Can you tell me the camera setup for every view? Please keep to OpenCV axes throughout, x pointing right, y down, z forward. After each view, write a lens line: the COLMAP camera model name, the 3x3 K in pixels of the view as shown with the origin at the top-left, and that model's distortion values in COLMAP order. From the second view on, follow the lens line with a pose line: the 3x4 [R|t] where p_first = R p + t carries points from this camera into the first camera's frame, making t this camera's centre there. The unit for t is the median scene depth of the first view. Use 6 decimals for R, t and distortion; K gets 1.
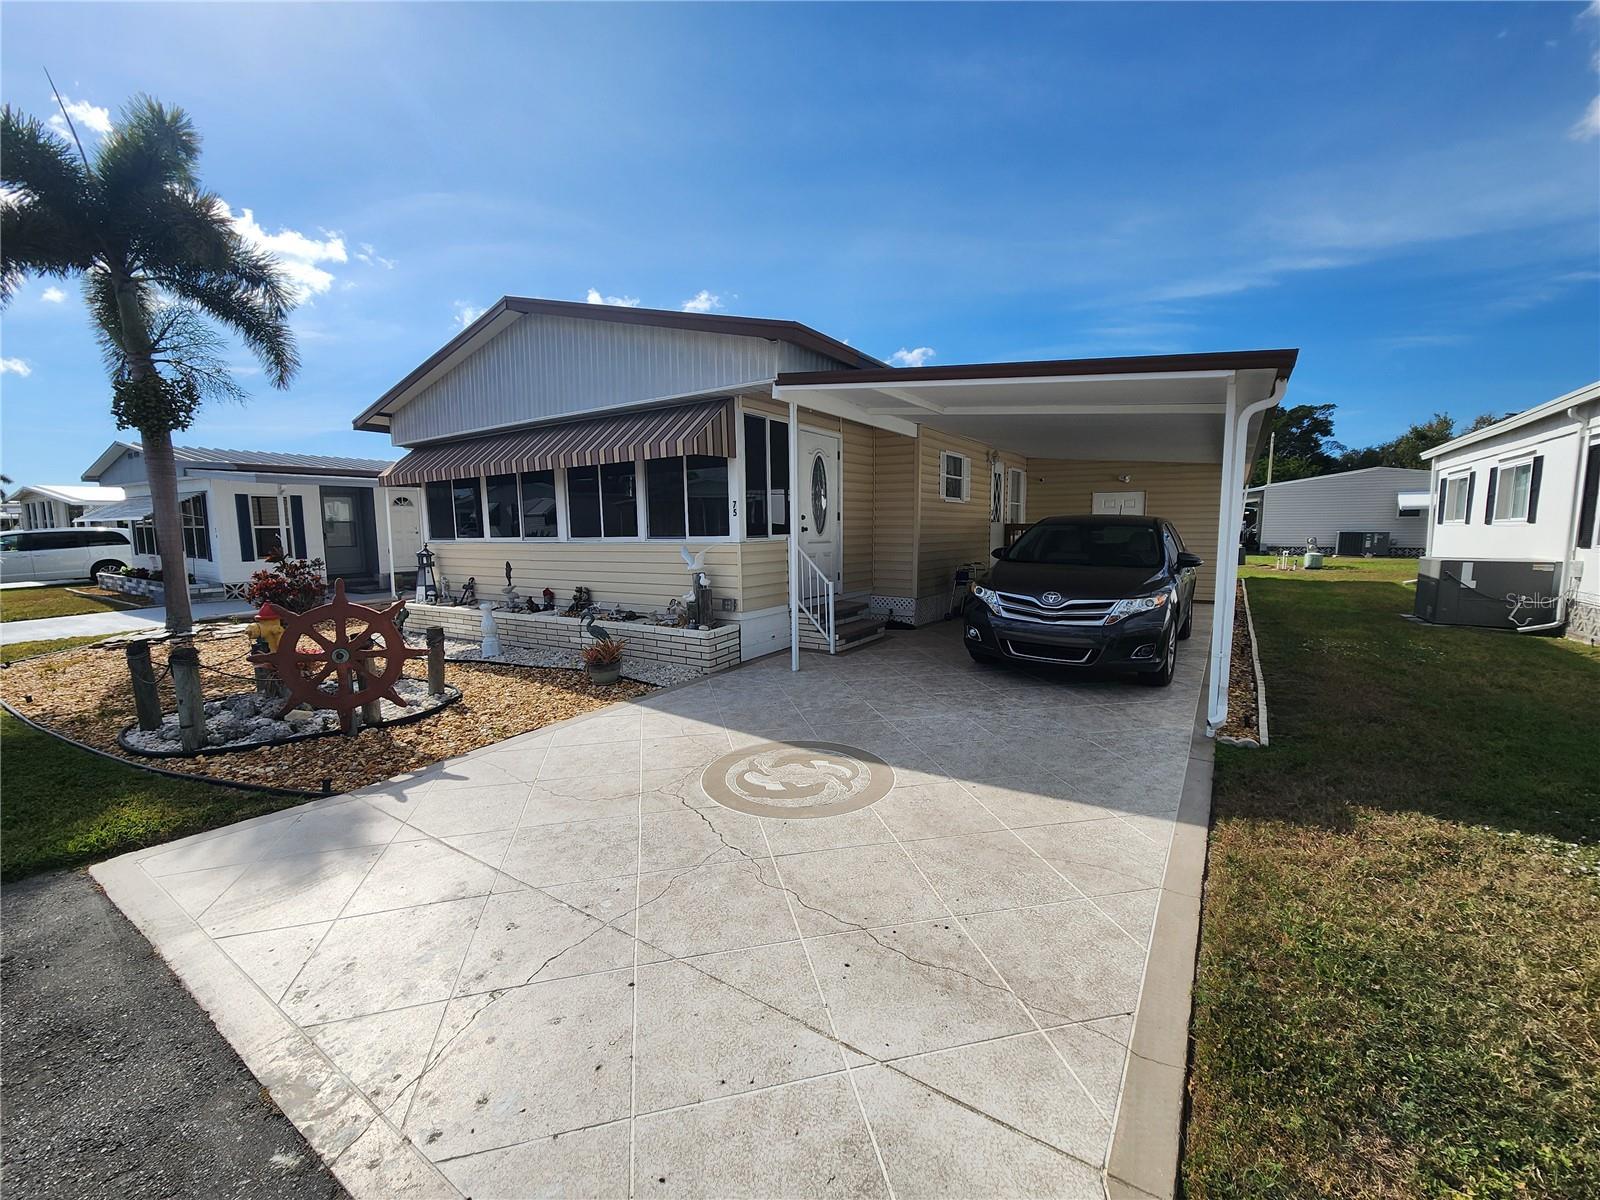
lens RADIAL K [[651.3, 0, 801.2], [0, 651.3, 600.6], [0, 0, 1]] dist [0.000984, 0.000039]
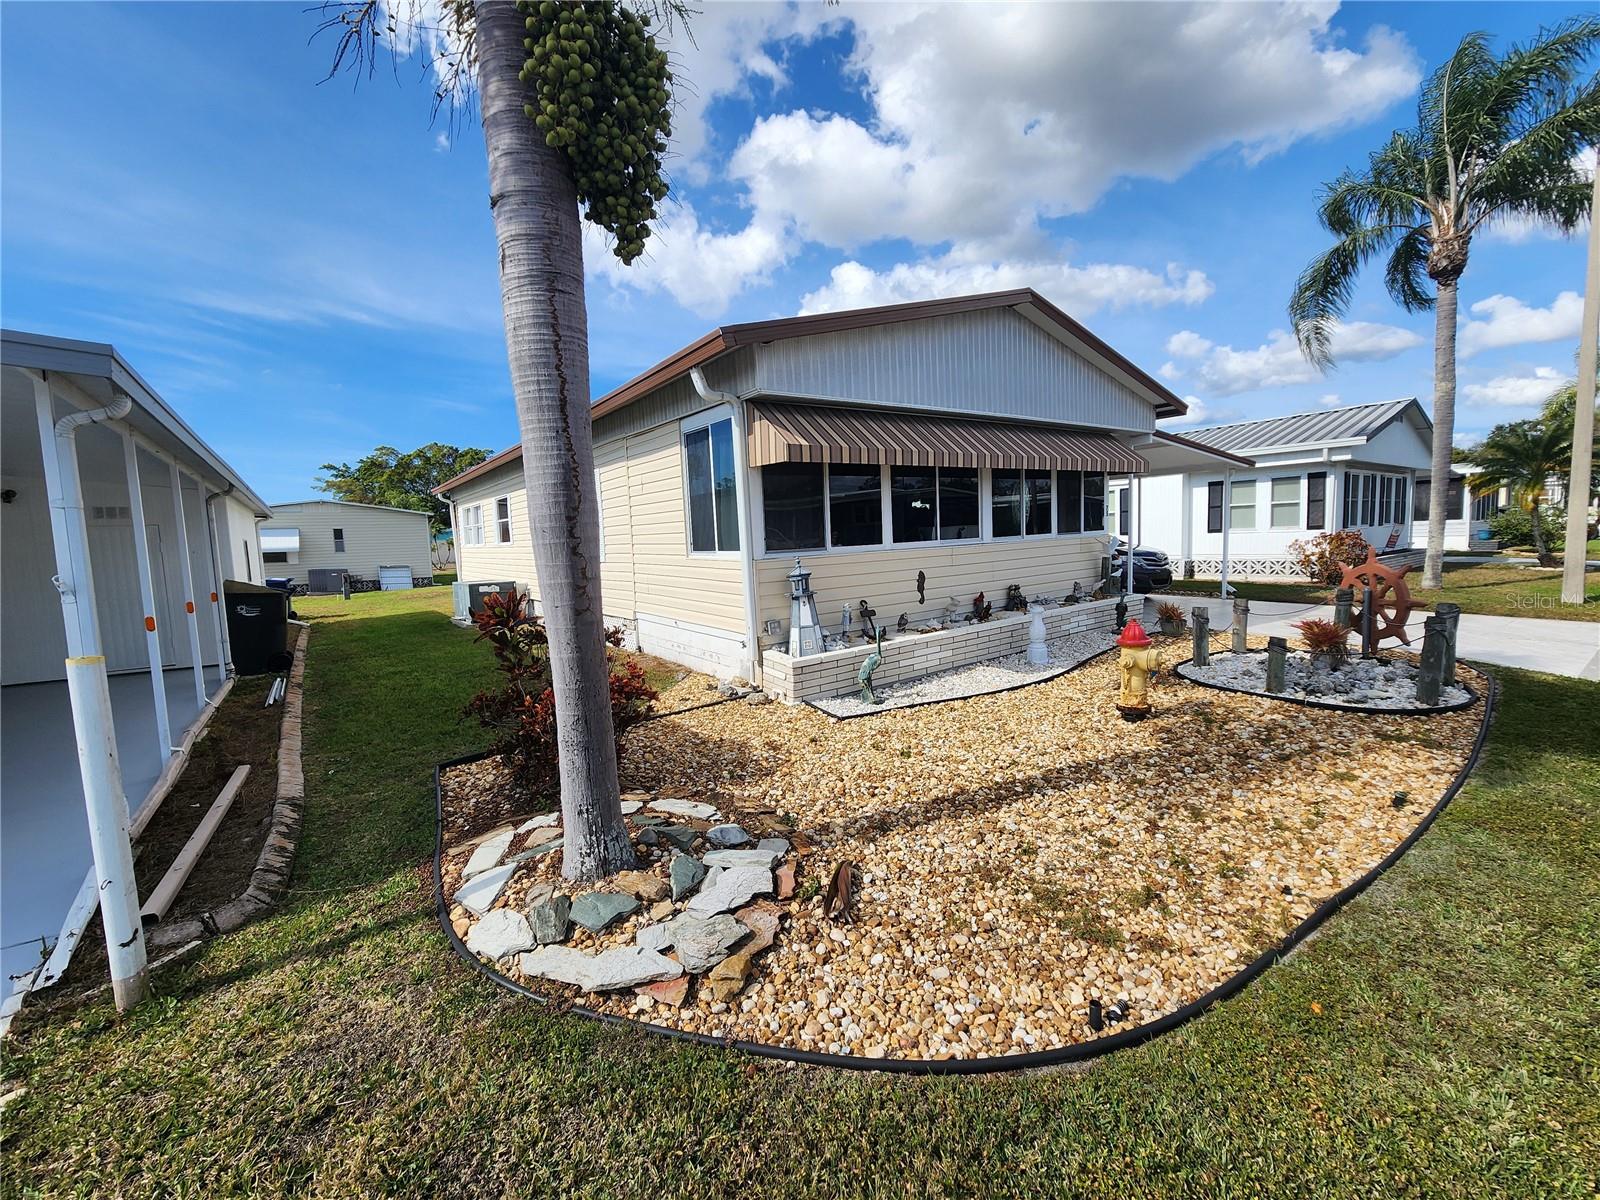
lens RADIAL K [[651.3, 0, 799.1], [0, 651.3, 596.0], [0, 0, 1]] dist [0.000984, 0.000039]
pose [[0.348460, -0.087525, 0.933228, -1.303315], [0.144184, 0.988786, 0.038899, -0.084296], [-0.926168, 0.121002, 0.357173, 0.870251]]
